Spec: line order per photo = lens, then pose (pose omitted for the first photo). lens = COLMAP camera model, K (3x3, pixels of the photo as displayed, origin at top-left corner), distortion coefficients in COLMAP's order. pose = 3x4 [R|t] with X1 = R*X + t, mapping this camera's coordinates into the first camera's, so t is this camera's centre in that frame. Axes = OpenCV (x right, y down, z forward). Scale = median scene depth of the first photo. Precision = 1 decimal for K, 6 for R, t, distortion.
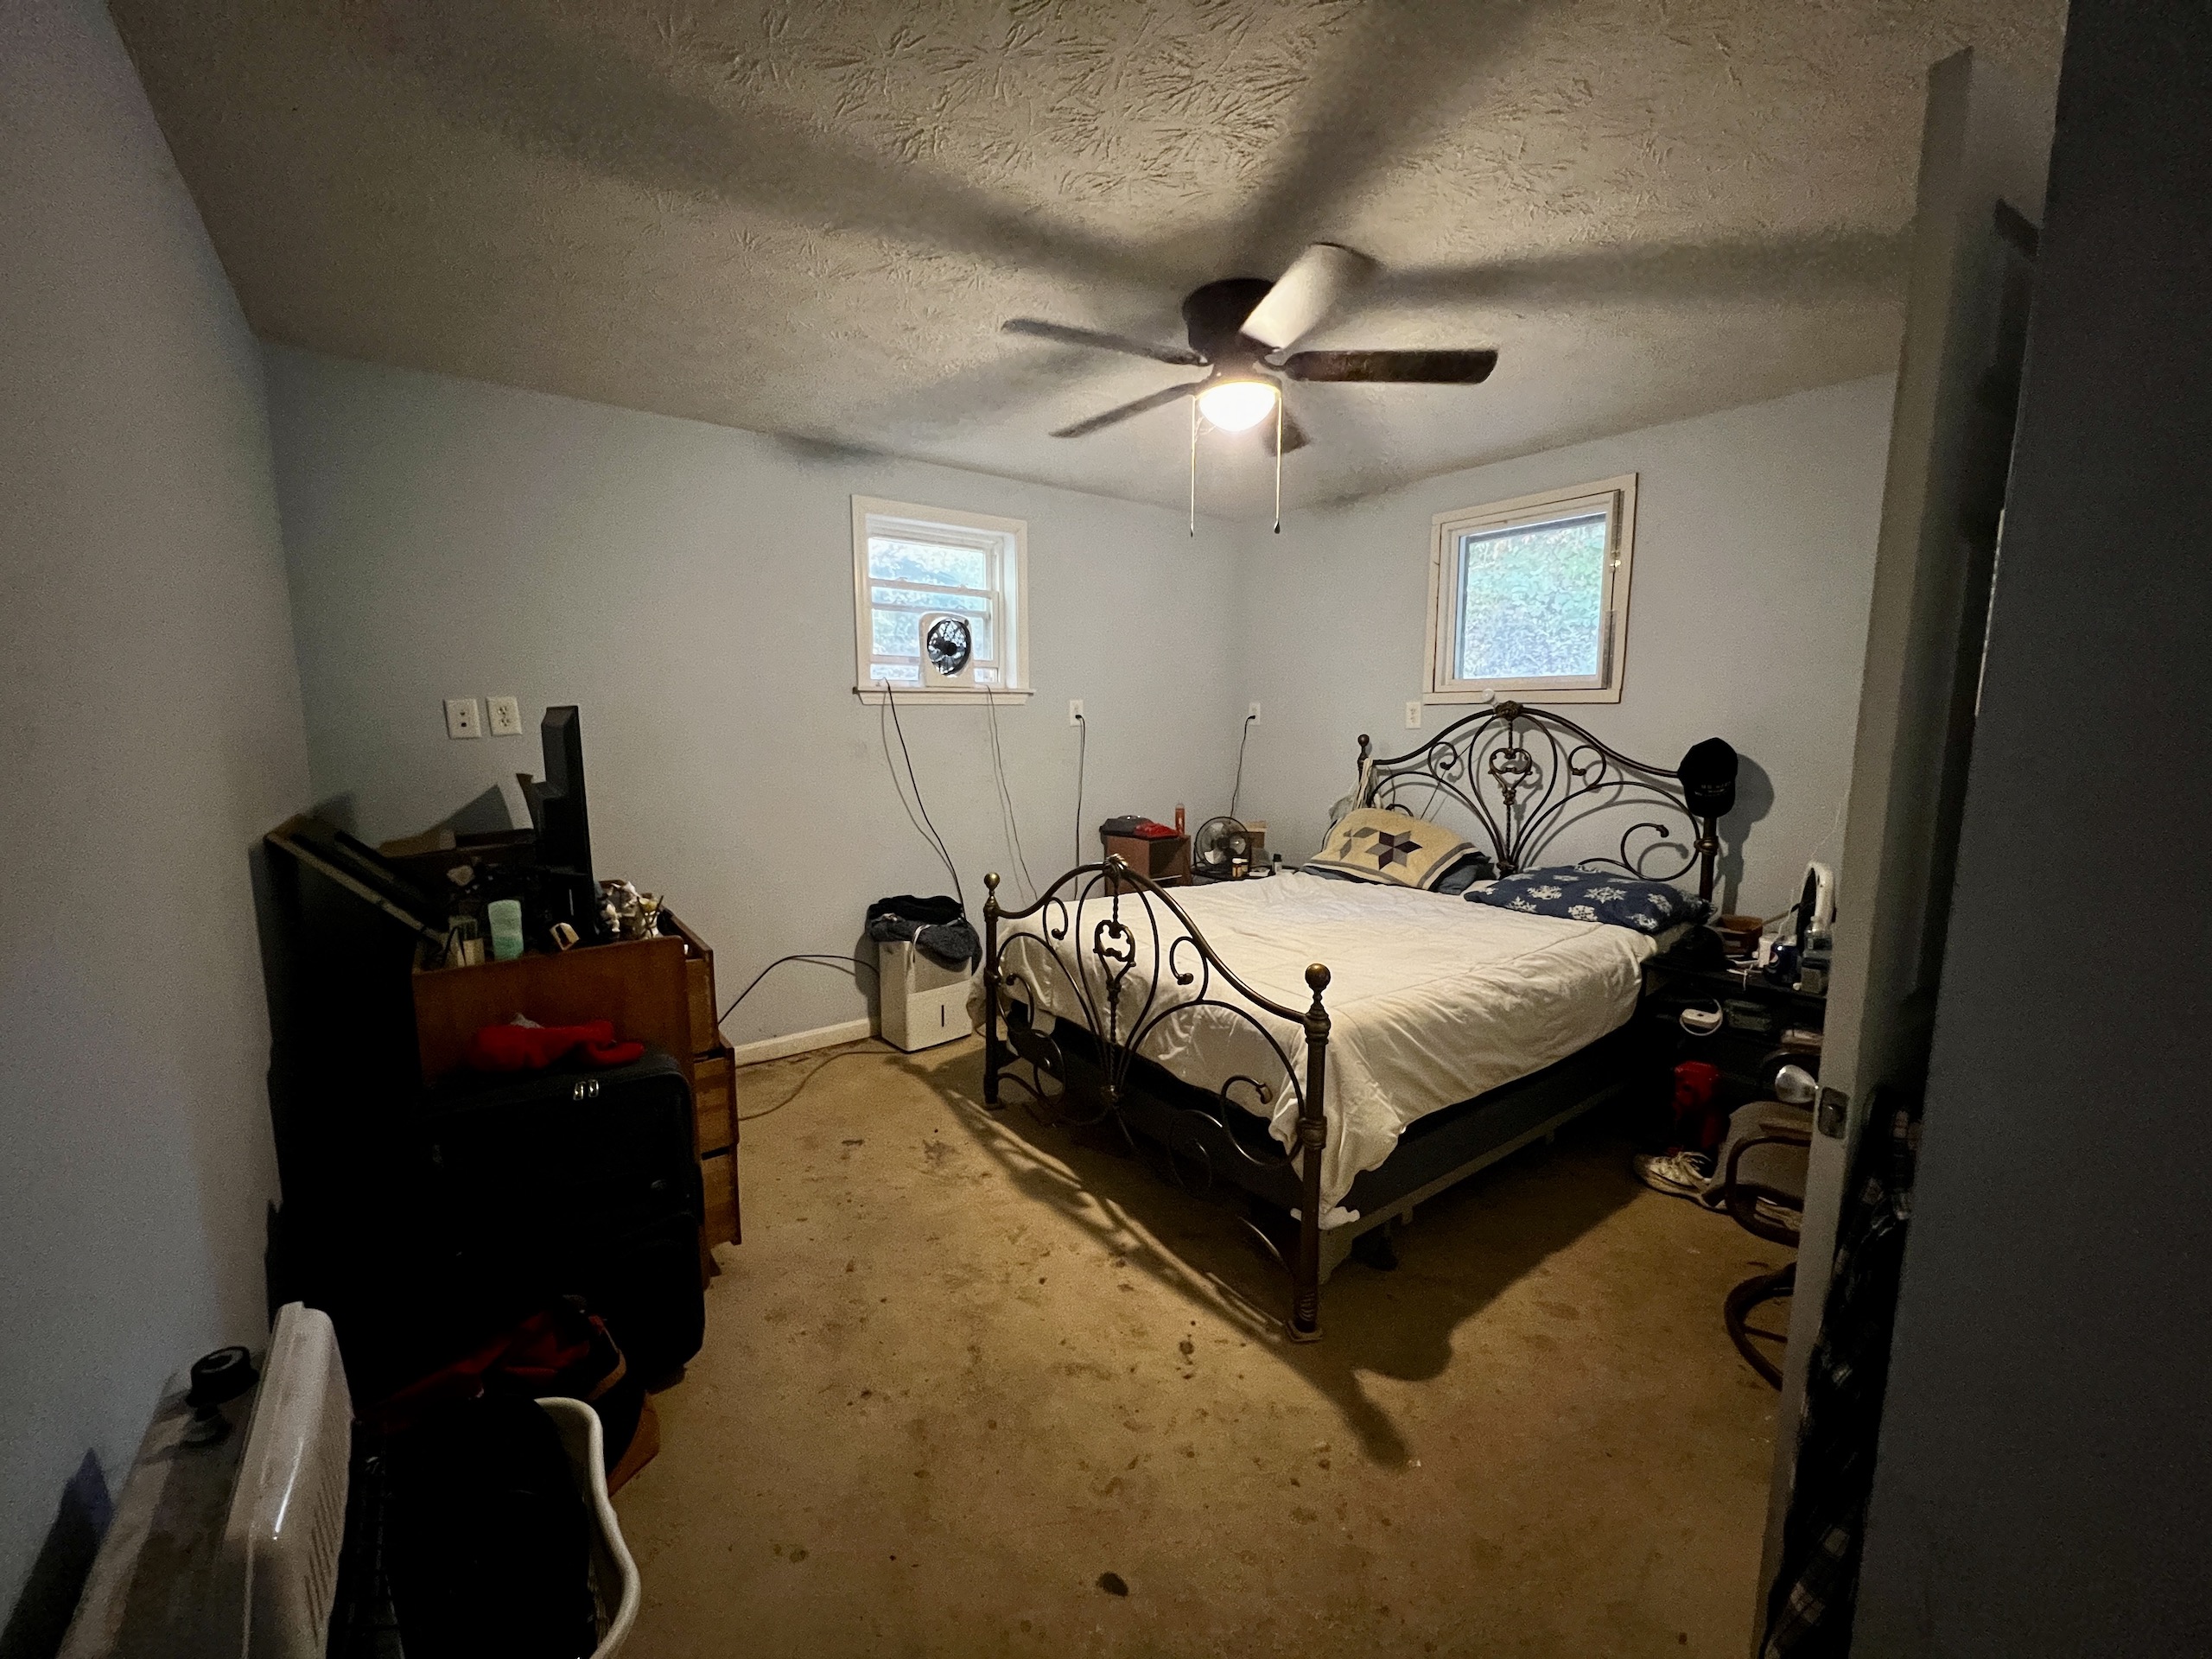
lens RADIAL K [[888.4, 0, 1106.0], [0, 888.4, 829.5], [0, 0, 1]] dist [0.000203, 0.000011]
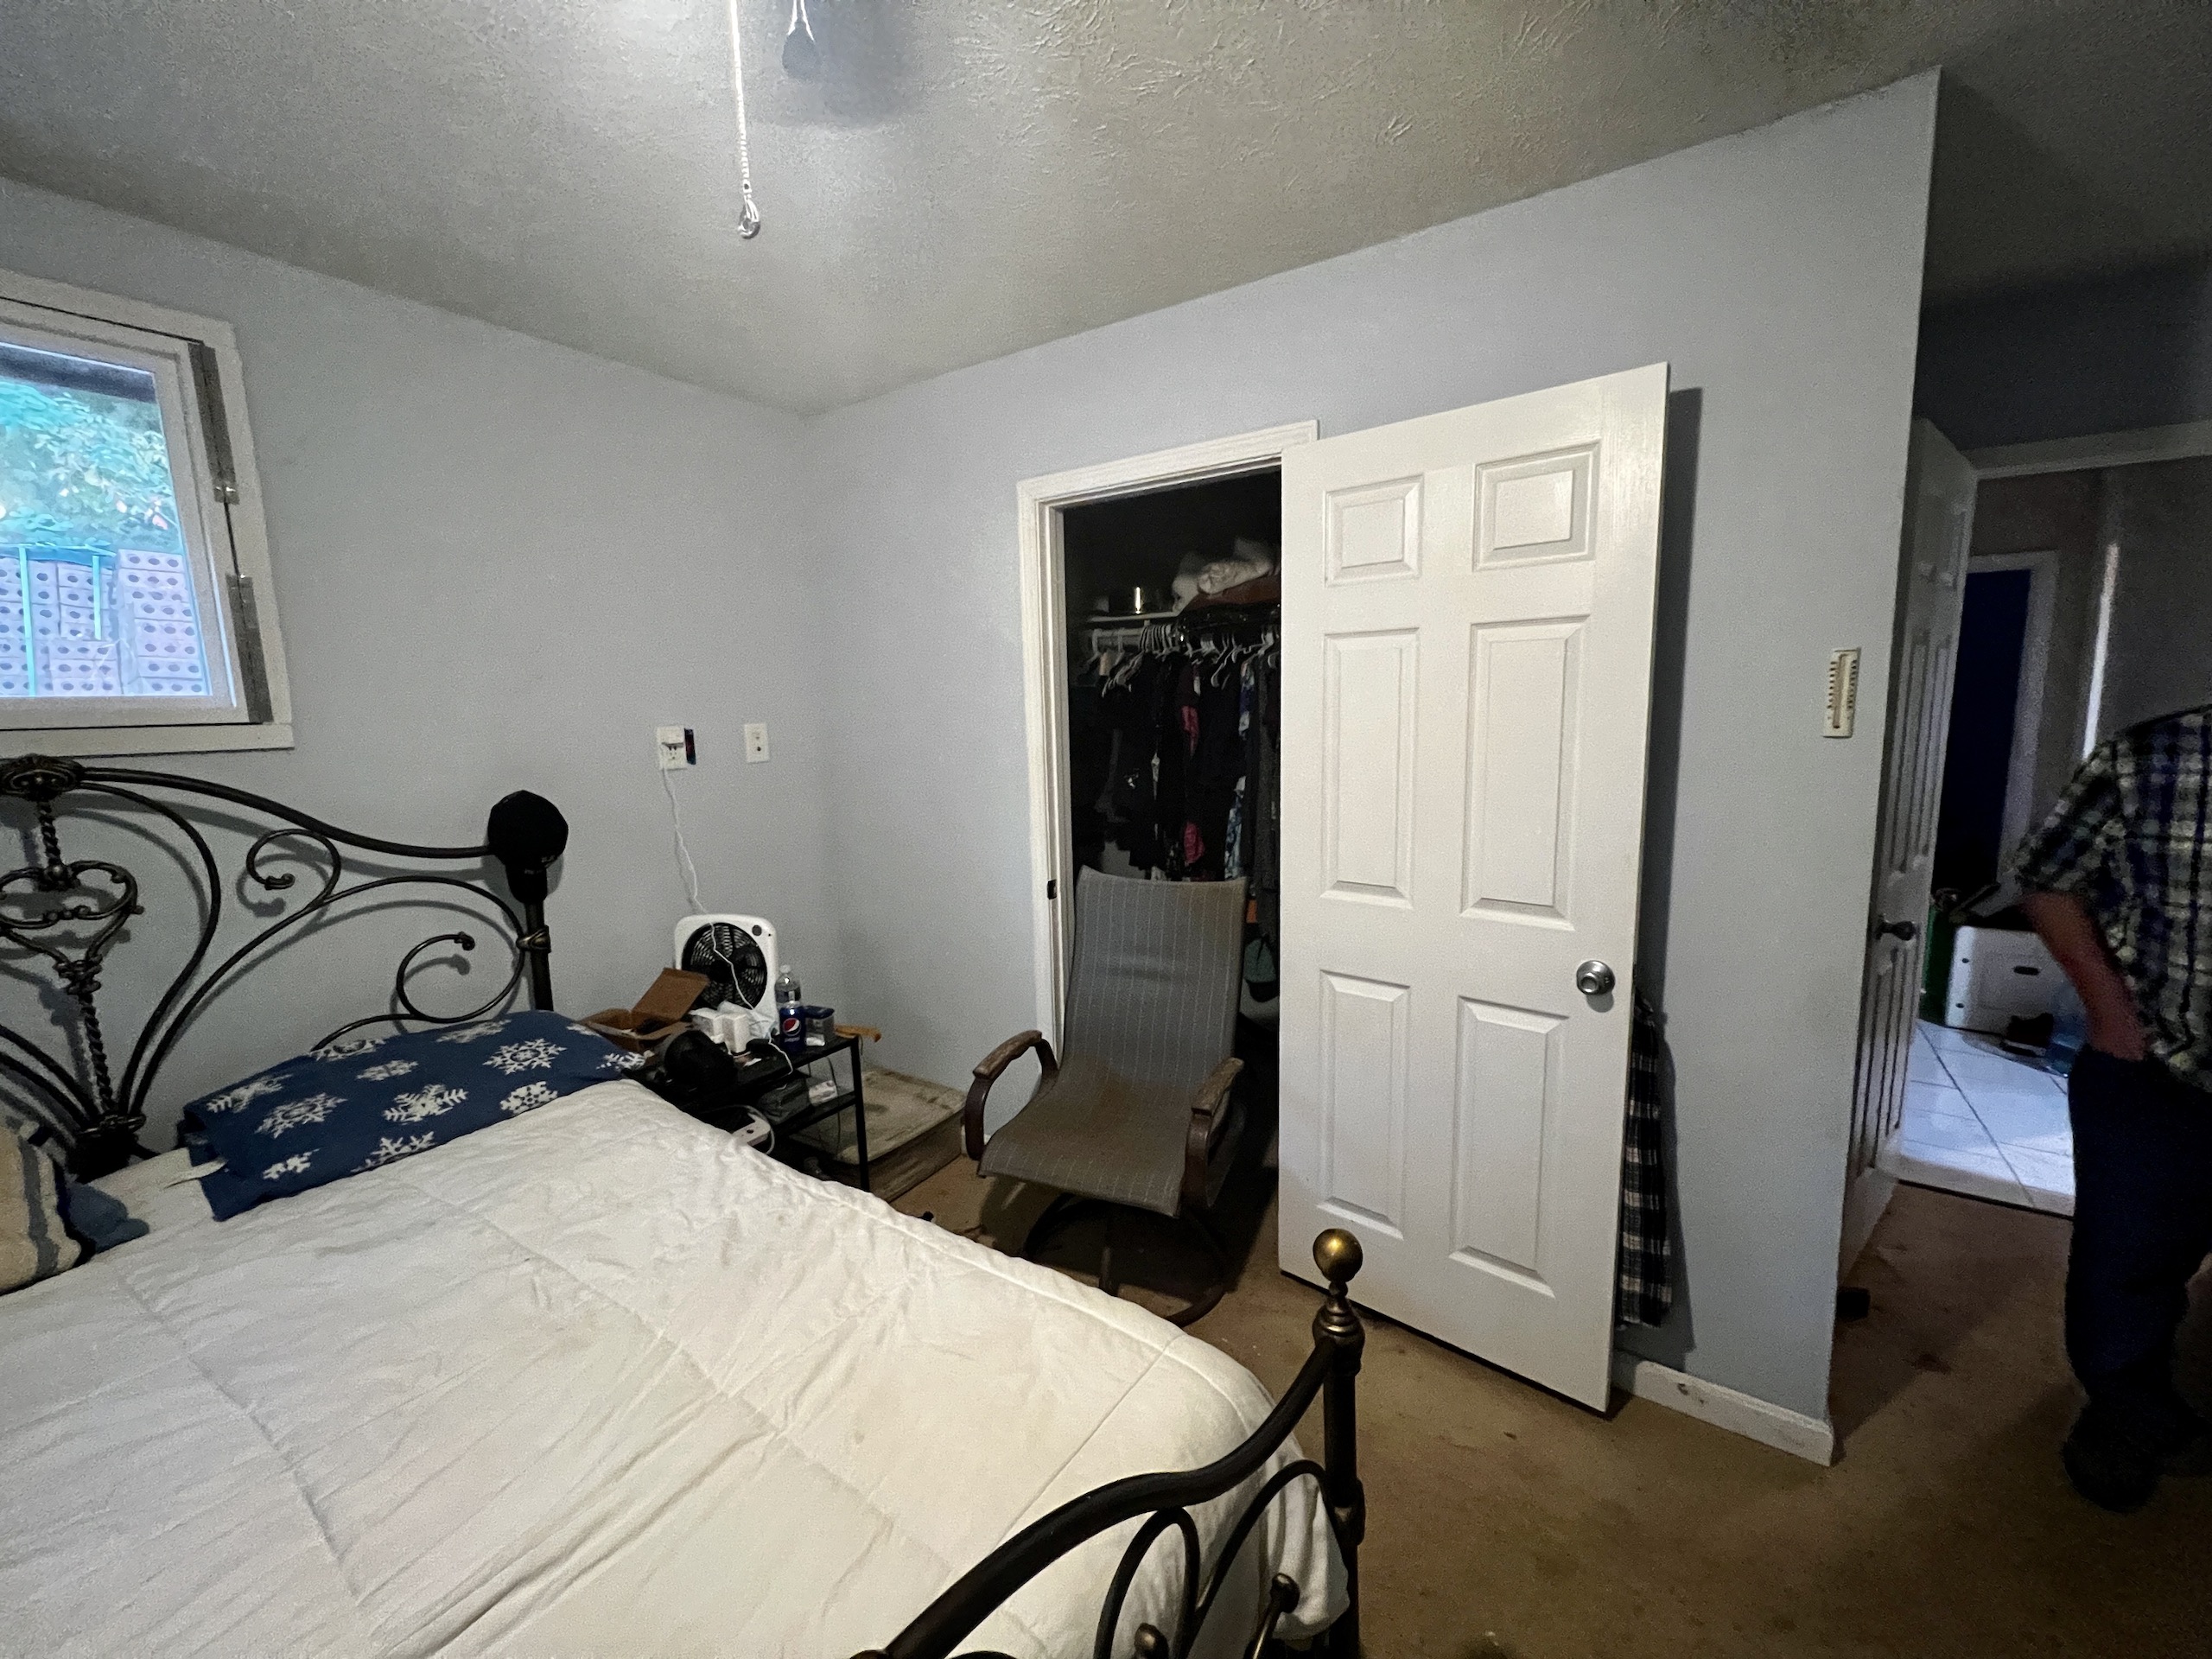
lens RADIAL K [[875.0, 0, 1106.0], [0, 875.0, 829.5], [0, 0, 1]] dist [-0.001625, -0.000506]
pose [[-0.318919, -0.124412, 0.939581, -0.110167], [0.147581, 0.972737, 0.178896, -0.122042], [-0.936221, 0.195717, -0.291863, 0.729377]]
